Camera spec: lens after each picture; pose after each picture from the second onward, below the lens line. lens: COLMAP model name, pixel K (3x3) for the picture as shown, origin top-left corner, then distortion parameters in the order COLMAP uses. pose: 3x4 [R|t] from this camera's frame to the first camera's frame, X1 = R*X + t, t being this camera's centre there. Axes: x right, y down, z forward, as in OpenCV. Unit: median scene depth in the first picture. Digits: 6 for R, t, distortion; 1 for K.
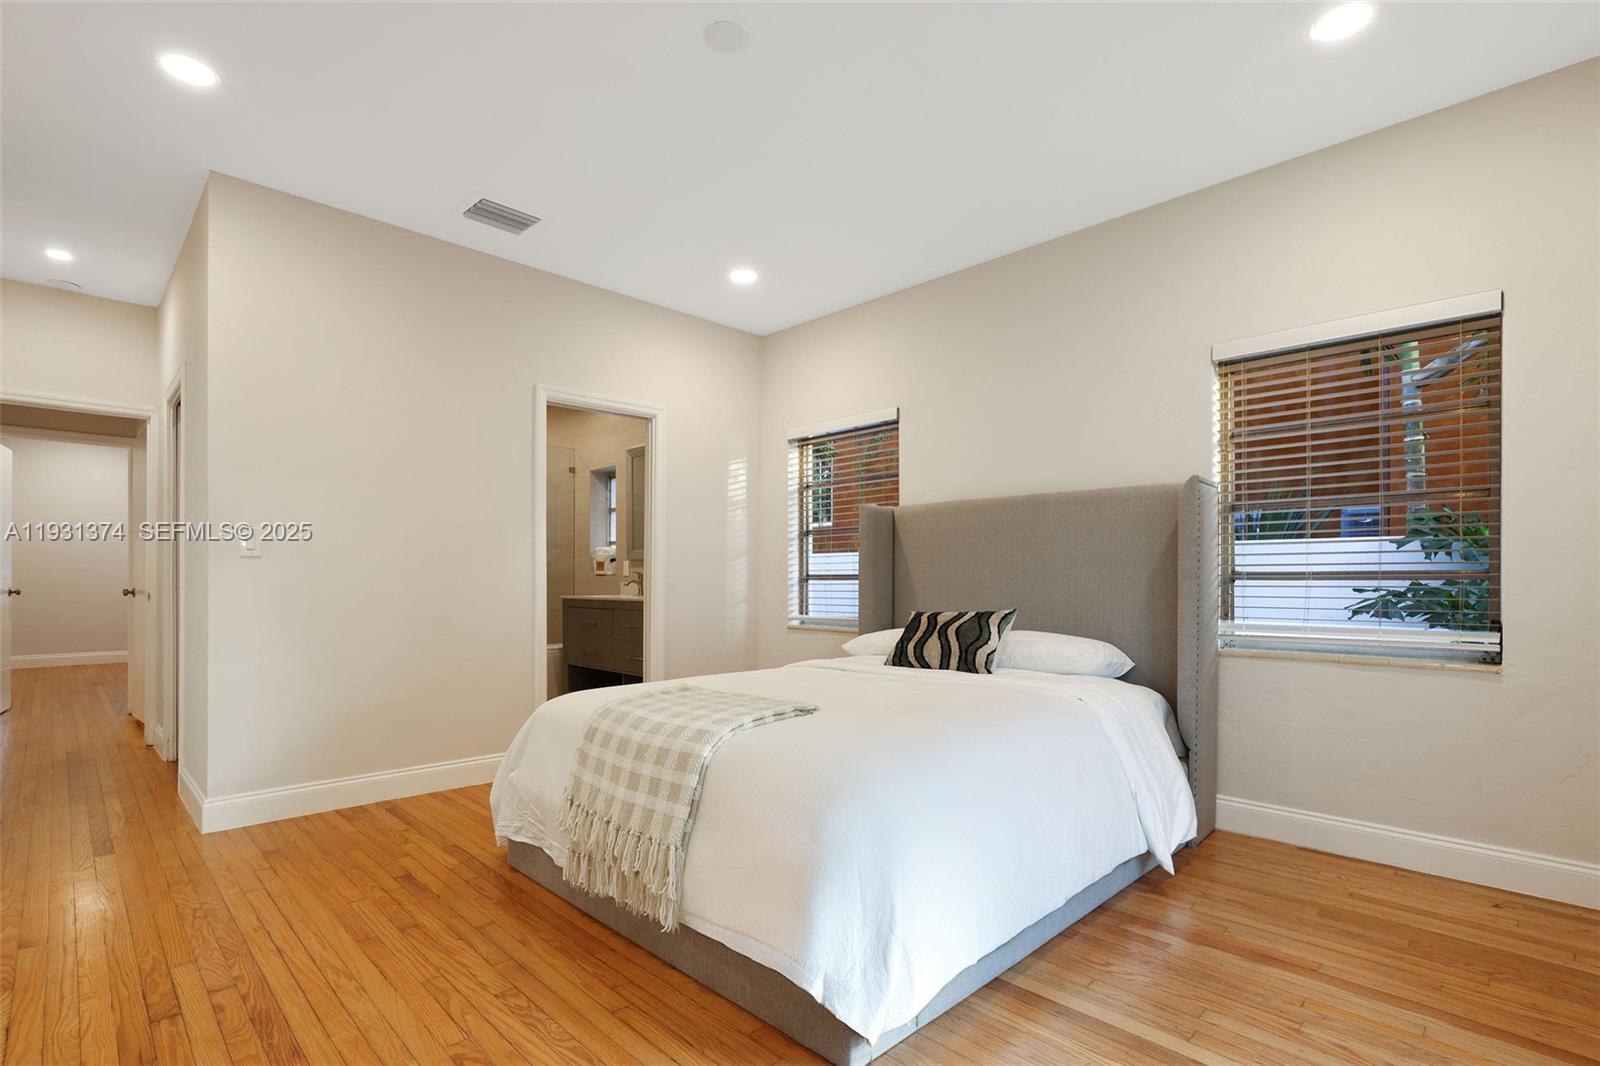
lens RADIAL K [[752.5, 0, 759.4], [0, 752.5, 564.4], [0, 0, 1]] dist [0.089012, 0.000039]
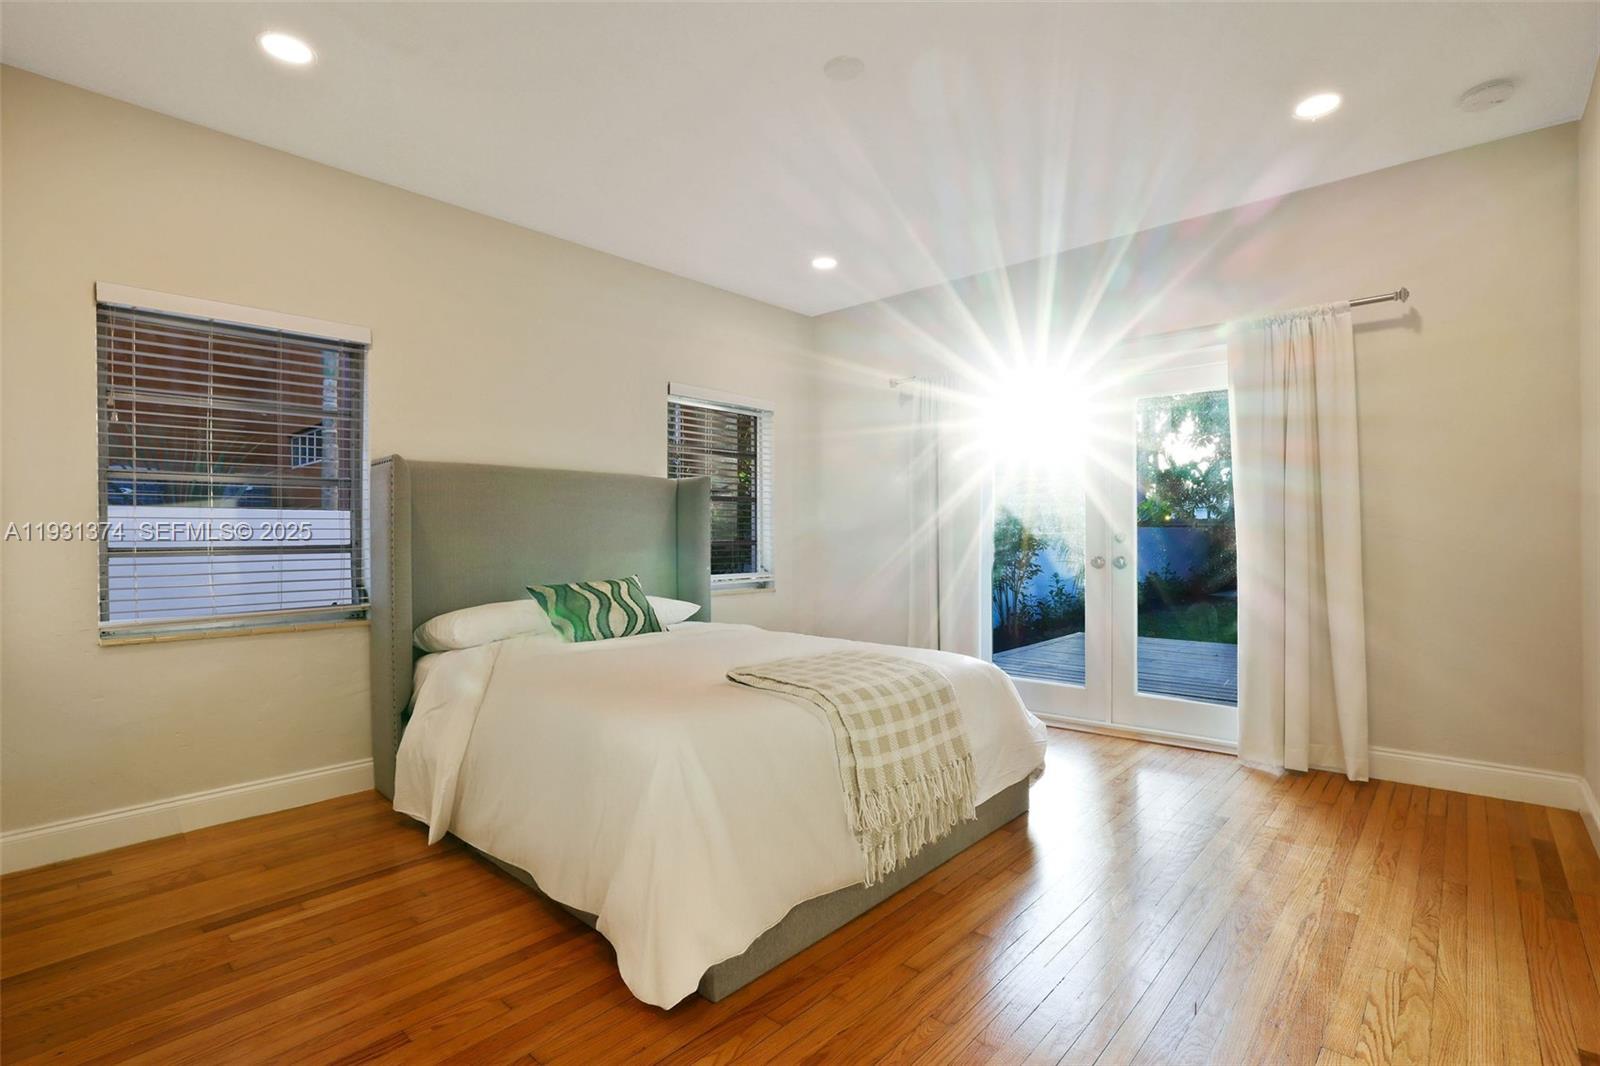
lens RADIAL K [[790.8, 0, 800.0], [0, 790.8, 533.0], [0, 0, 1]] dist [0.000129, 0.000198]
pose [[-0.035208, 0.017623, 0.999225, -0.627450], [-0.003607, 0.999836, -0.017761, 0.013415], [-0.999373, -0.004230, -0.035139, 0.598796]]
